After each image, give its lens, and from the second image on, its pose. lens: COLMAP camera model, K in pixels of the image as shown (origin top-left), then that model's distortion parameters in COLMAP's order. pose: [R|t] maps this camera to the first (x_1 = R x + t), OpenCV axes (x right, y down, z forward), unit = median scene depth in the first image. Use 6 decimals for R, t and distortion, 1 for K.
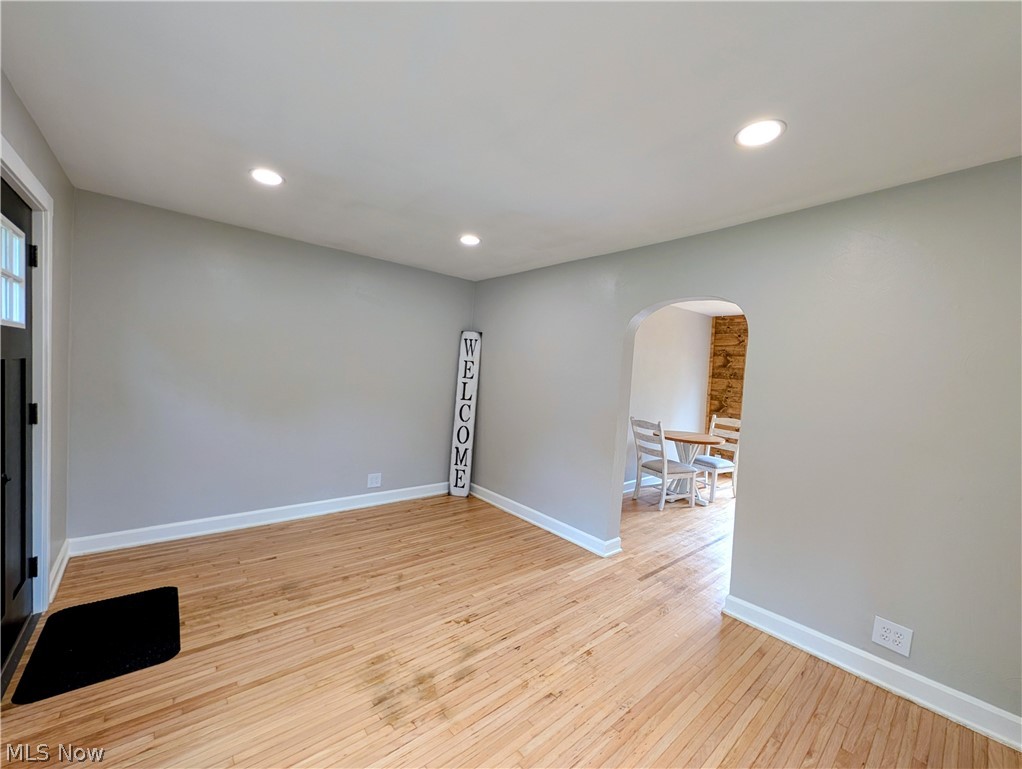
lens RADIAL K [[386.9, 0, 506.3], [0, 386.9, 384.1], [0, 0, 1]] dist [0.000770, 0.000300]
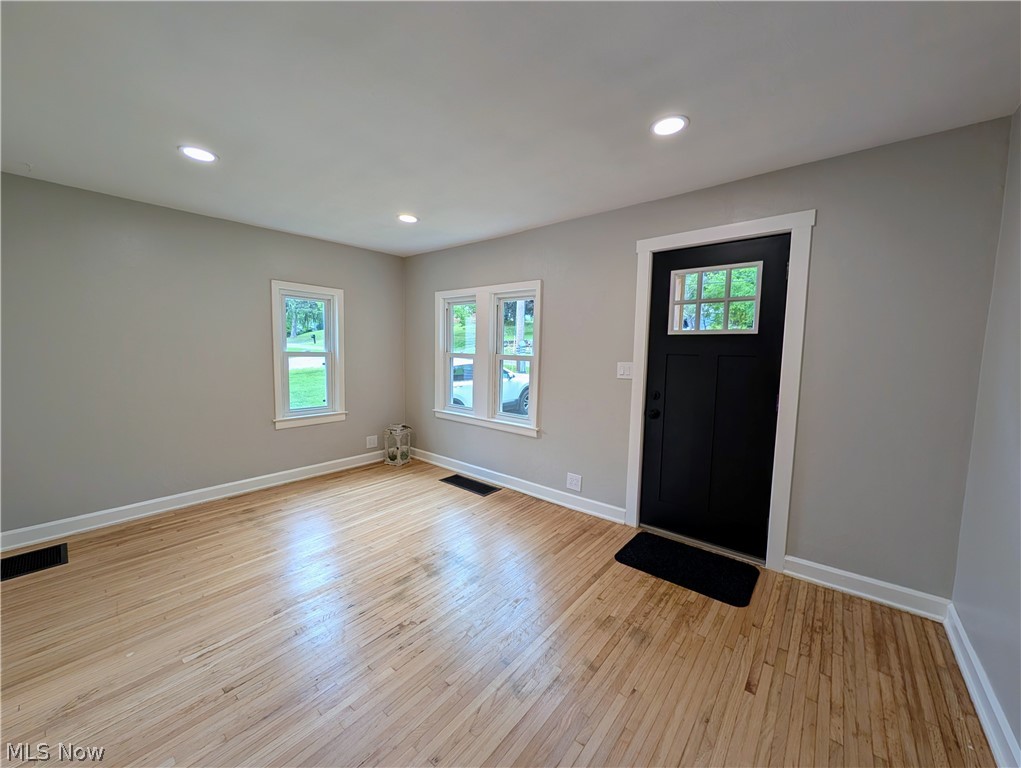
lens RADIAL K [[386.5, 0, 505.8], [0, 386.5, 383.6], [0, 0, 1]] dist [0.000770, 0.000300]
pose [[-0.983057, -0.053174, -0.175419, -0.154863], [-0.074281, 0.990463, 0.116041, -0.053846], [0.167576, 0.127106, -0.977631, 1.877402]]
